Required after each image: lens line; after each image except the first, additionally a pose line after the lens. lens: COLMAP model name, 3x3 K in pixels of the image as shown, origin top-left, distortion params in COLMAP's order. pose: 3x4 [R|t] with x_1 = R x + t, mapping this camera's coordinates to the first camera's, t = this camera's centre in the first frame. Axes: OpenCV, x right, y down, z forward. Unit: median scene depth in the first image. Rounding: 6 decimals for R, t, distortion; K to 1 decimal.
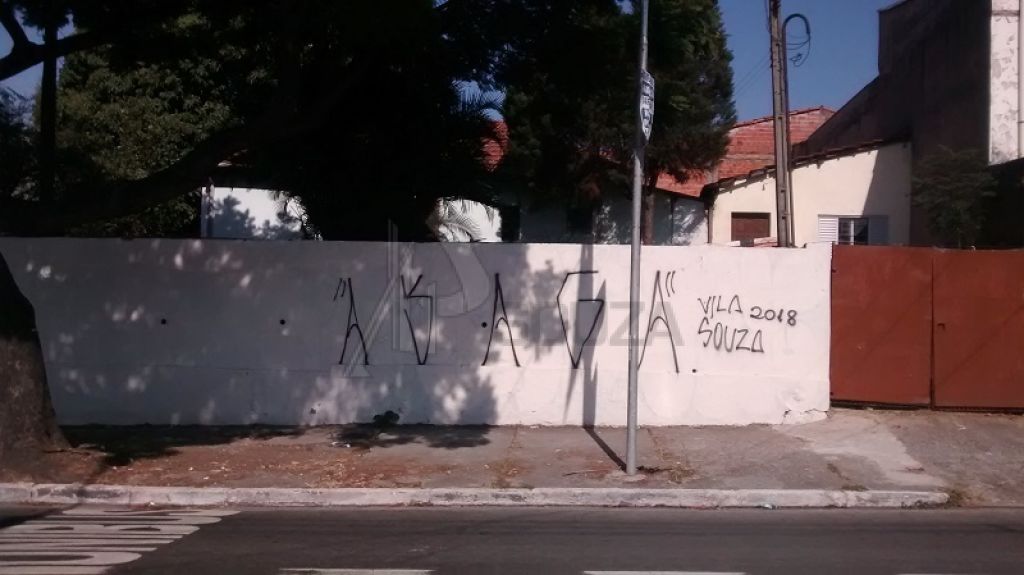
lens RADIAL K [[935.2, 0, 512.0], [0, 935.2, 287.5], [0, 0, 1]] dist [-0.011818, -0.020423]
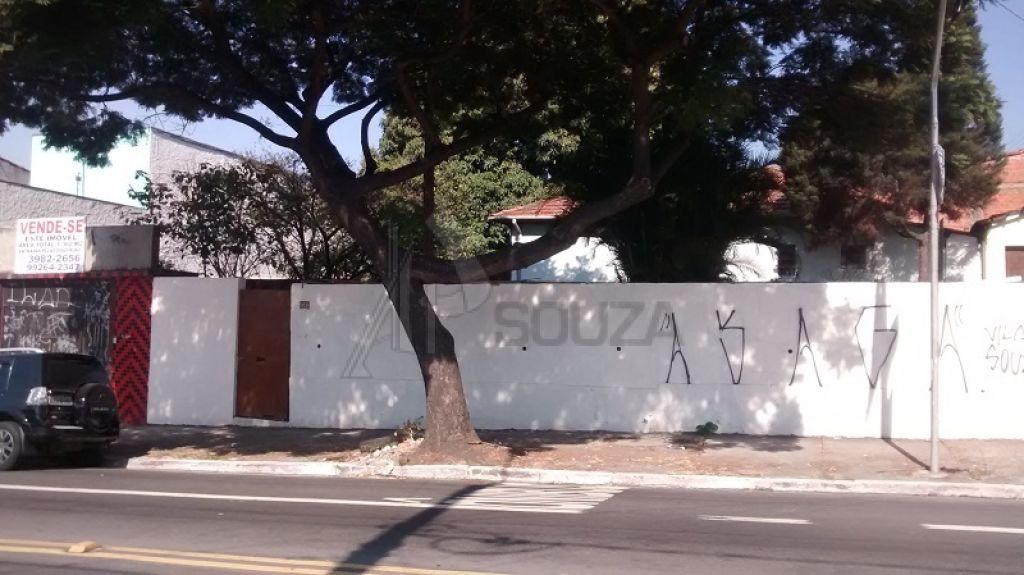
lens RADIAL K [[918.8, 0, 507.6], [0, 918.8, 269.8], [0, 0, 1]] dist [0.077326, -0.253881]
pose [[0.967695, -0.021848, -0.251174, -0.080636], [0.008759, 0.998550, -0.053111, -0.004722], [0.251970, 0.049195, 0.966484, -0.243525]]
